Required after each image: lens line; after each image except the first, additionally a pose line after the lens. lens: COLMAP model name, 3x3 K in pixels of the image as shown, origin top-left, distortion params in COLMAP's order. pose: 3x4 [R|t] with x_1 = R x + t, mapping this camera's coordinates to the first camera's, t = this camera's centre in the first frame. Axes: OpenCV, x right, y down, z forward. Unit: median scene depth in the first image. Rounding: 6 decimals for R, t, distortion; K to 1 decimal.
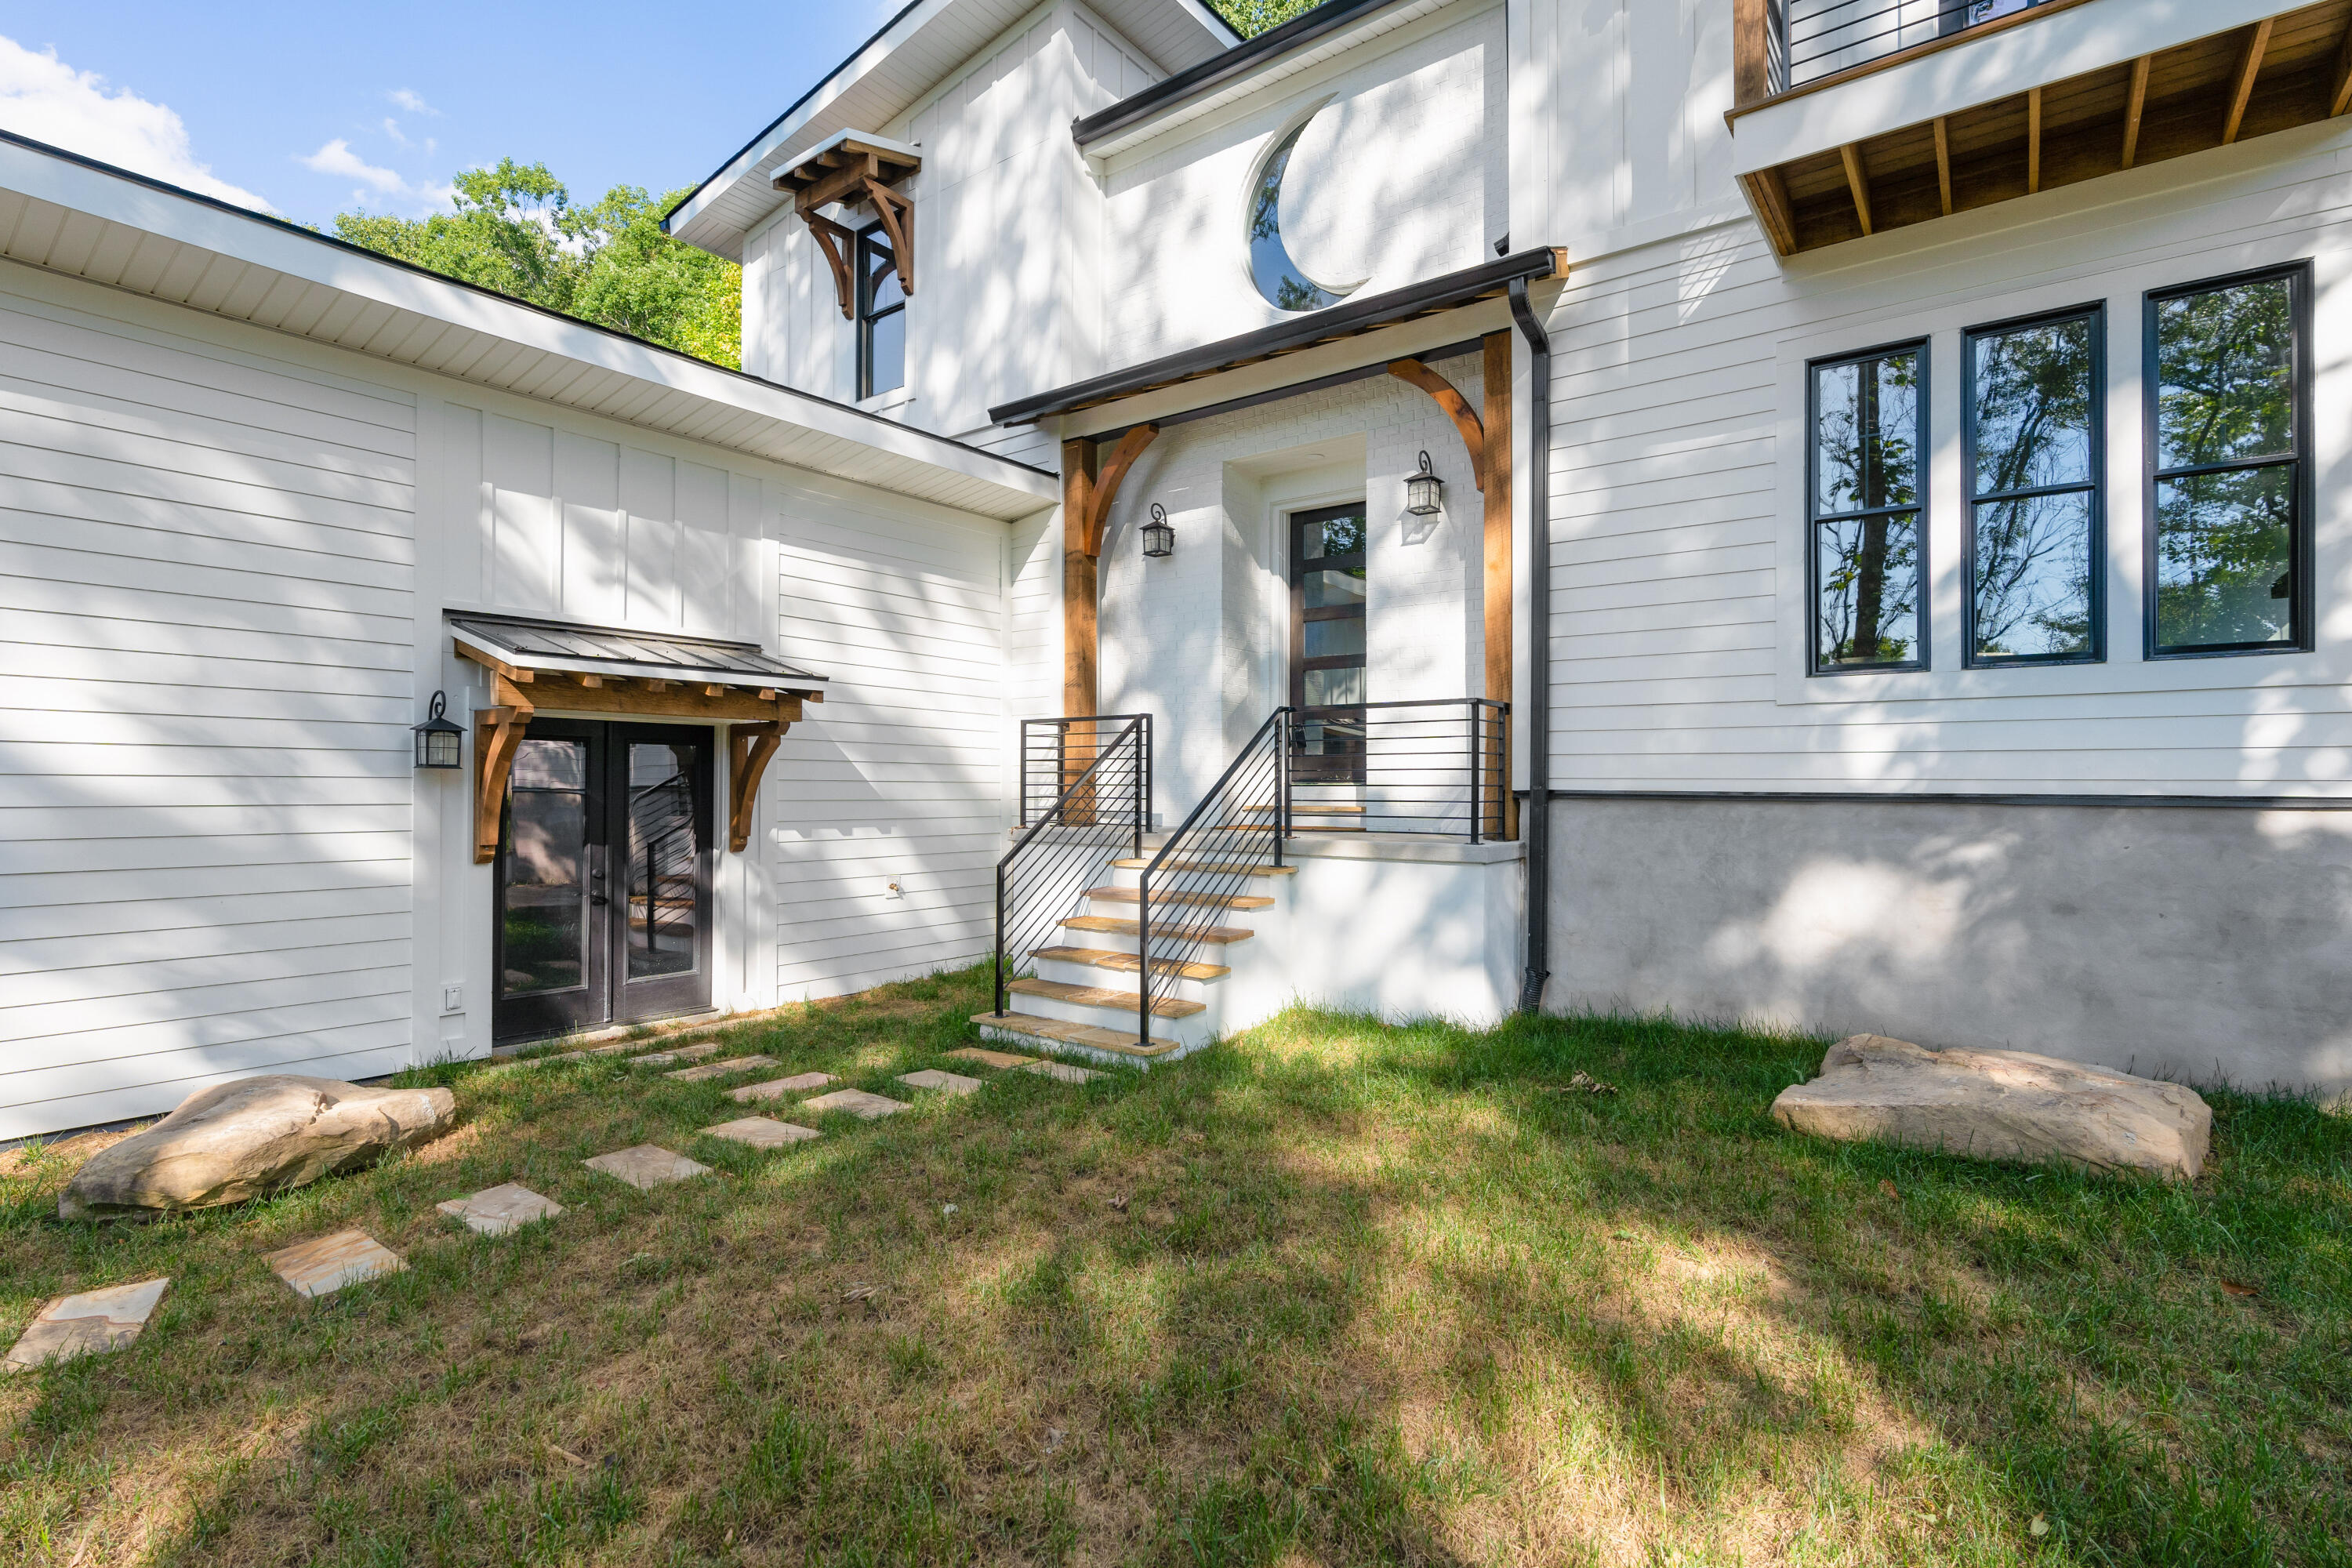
lens RADIAL K [[1116.4, 0, 1156.7], [0, 1116.4, 773.3], [0, 0, 1]] dist [-0.001995, 0.000807]
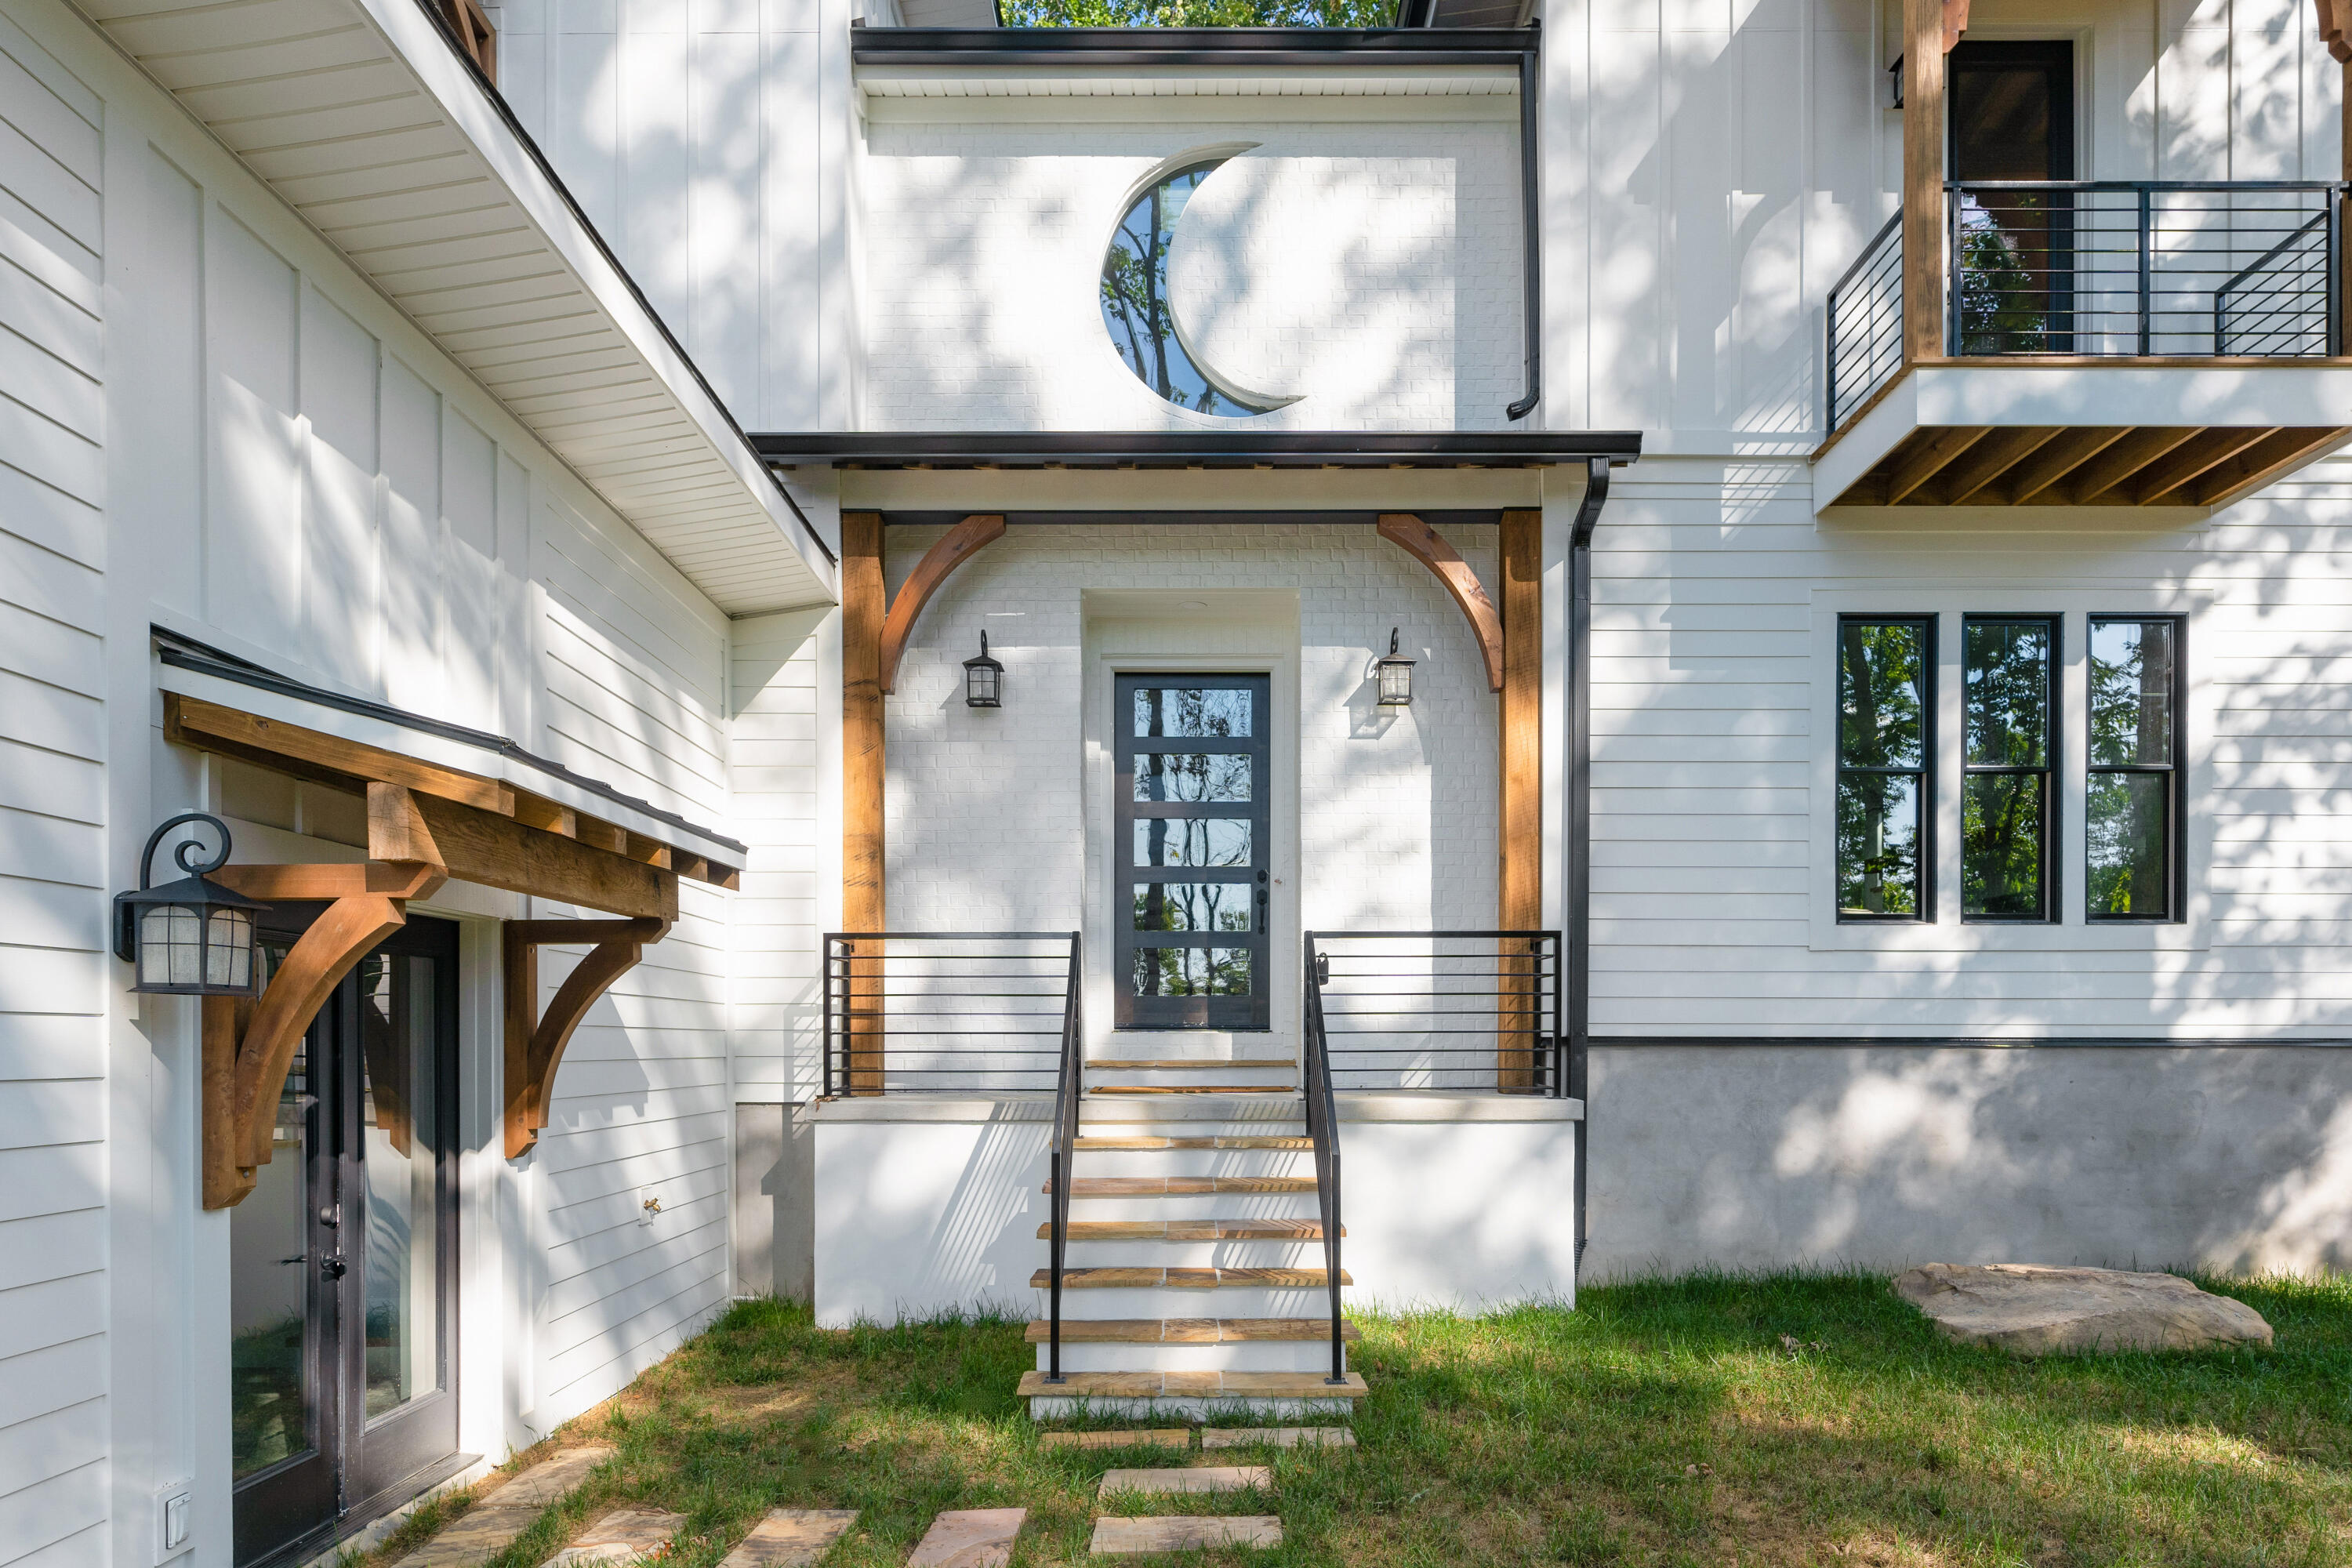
lens RADIAL K [[1417.5, 0, 1177.0], [0, 1417.5, 1046.5], [0, 0, 1]] dist [-0.004447, 0.001319]
pose [[0.791409, -0.008250, 0.611231, -0.647485], [-0.002818, 0.999849, 0.017143, 0.004918], [-0.611280, -0.015289, 0.791267, 0.318867]]
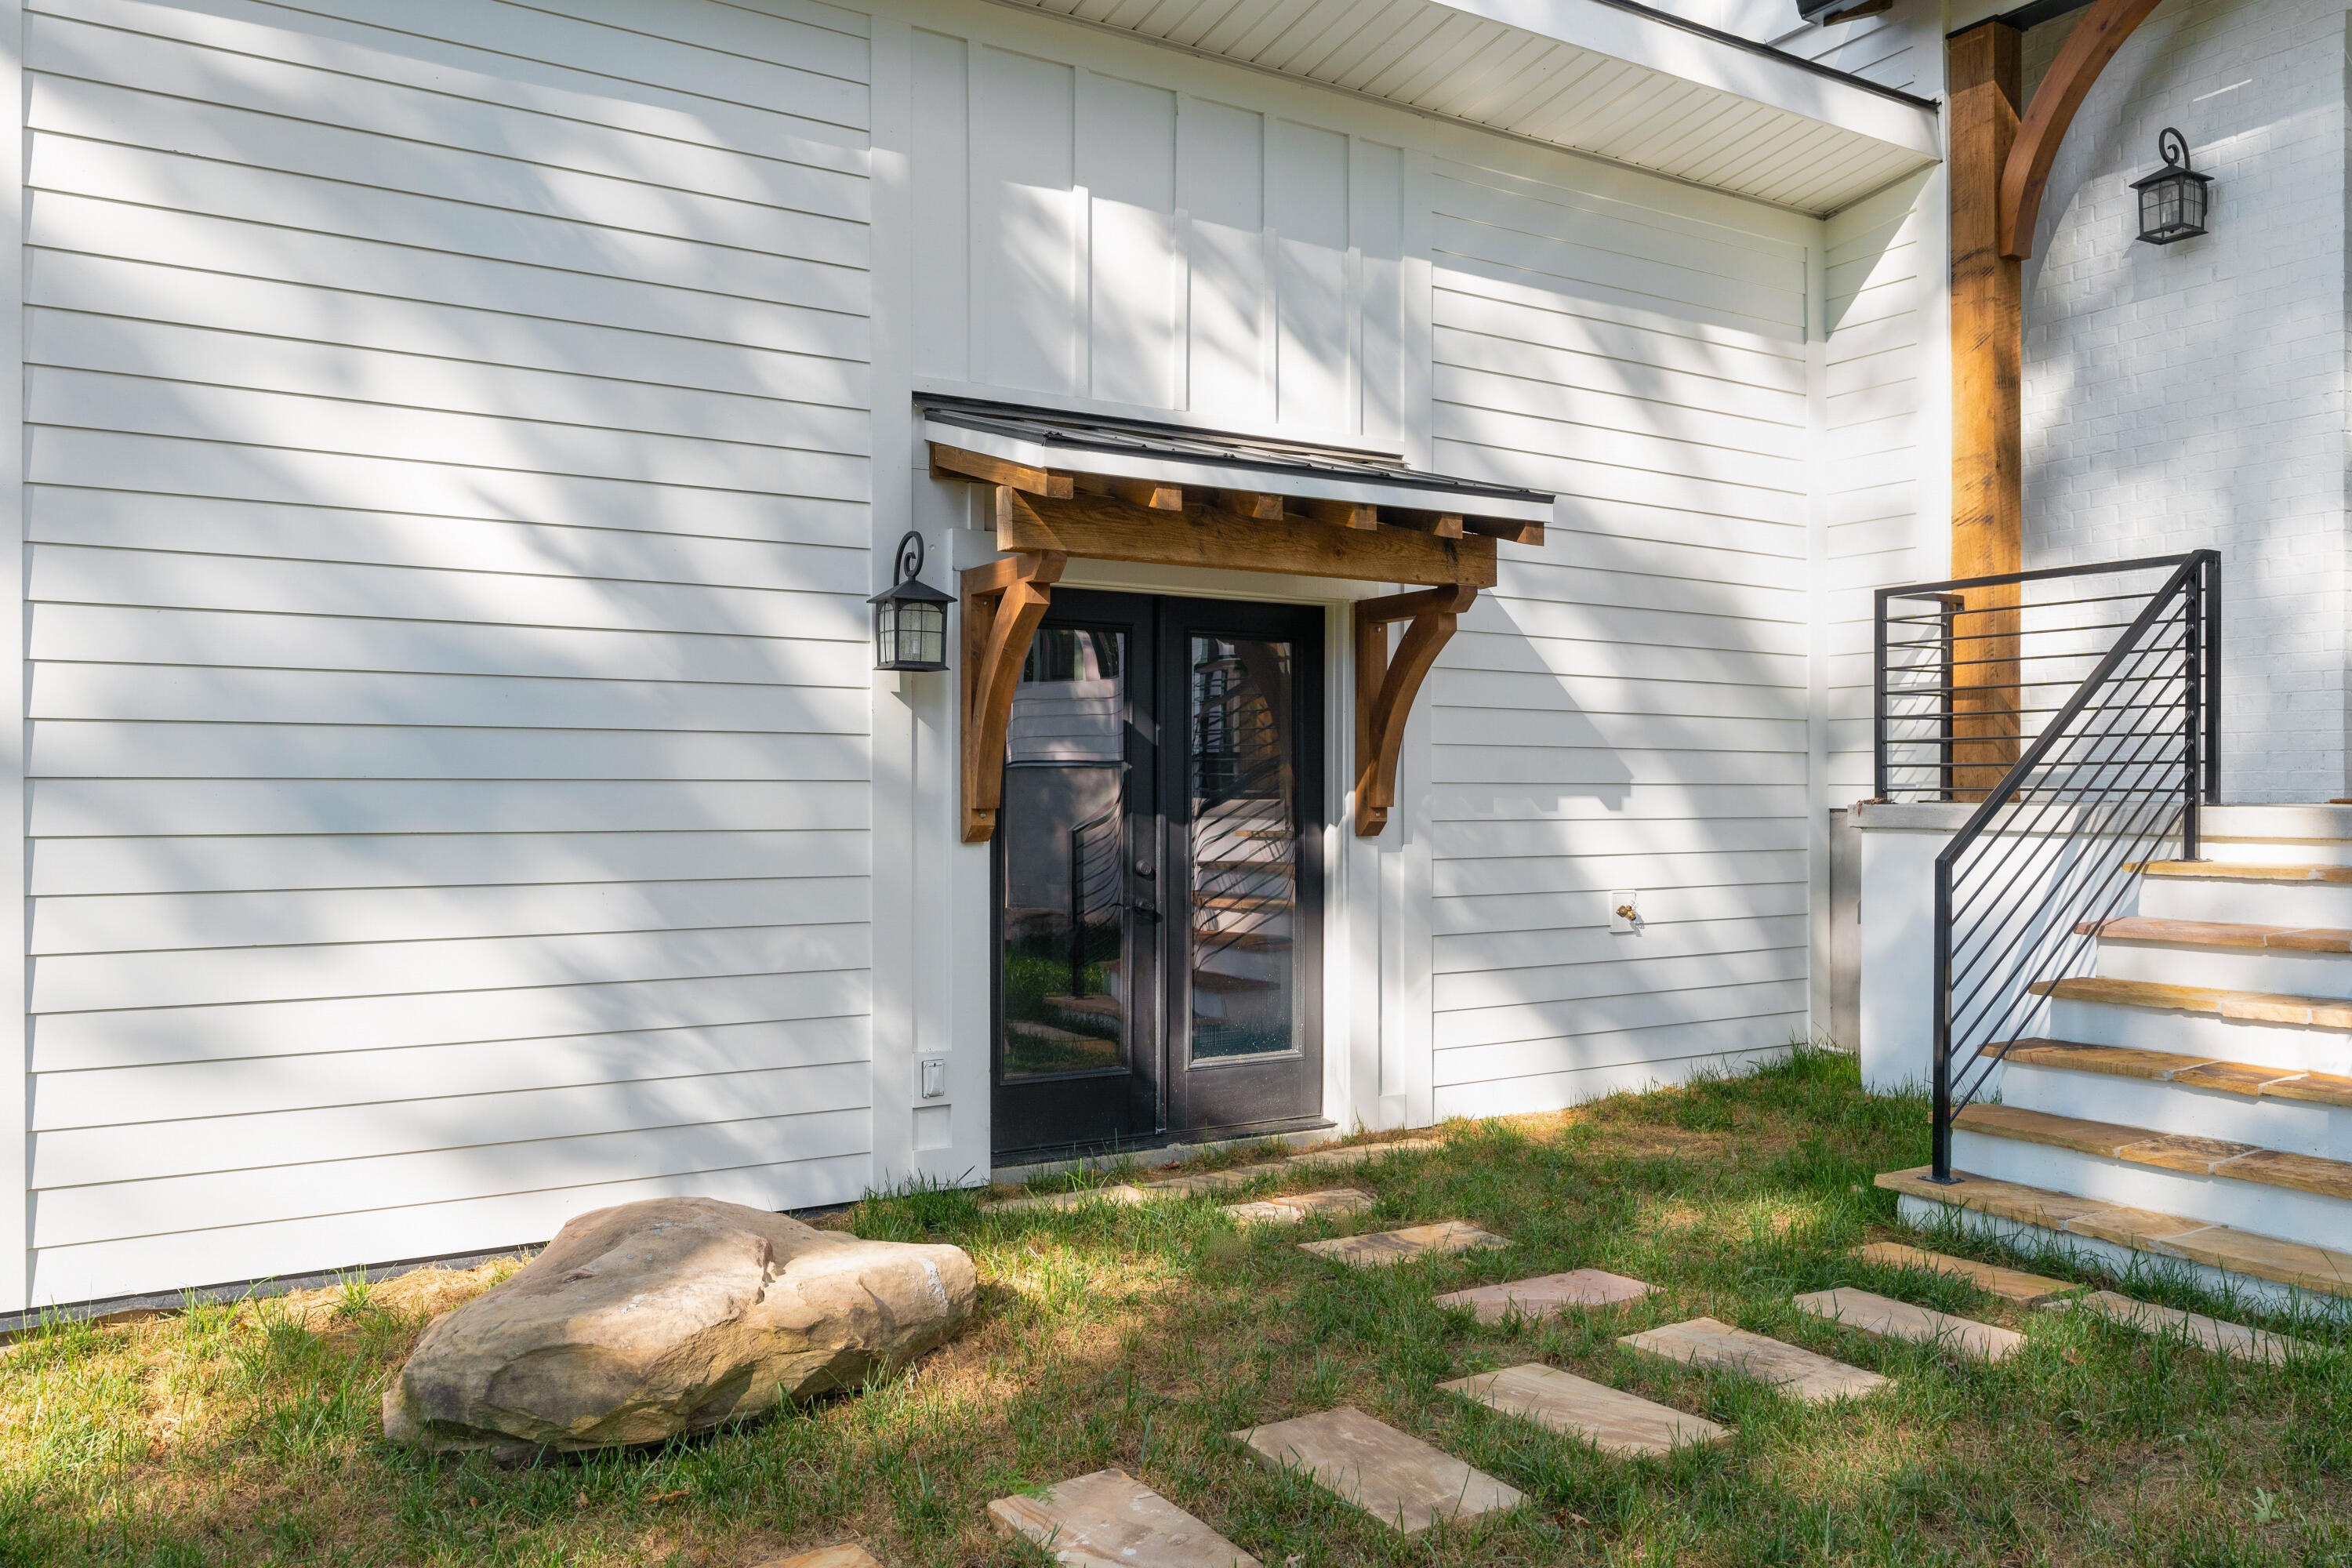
lens RADIAL K [[1734.1, 0, 1176.0], [0, 1734.1, 784.0], [0, 0, 1]] dist [0.001968, 0.006191]
pose [[0.935571, -0.003155, -0.353125, -0.198812], [0.006476, 0.999945, 0.008224, 0.044958], [0.353079, -0.009981, 0.935540, 0.214522]]
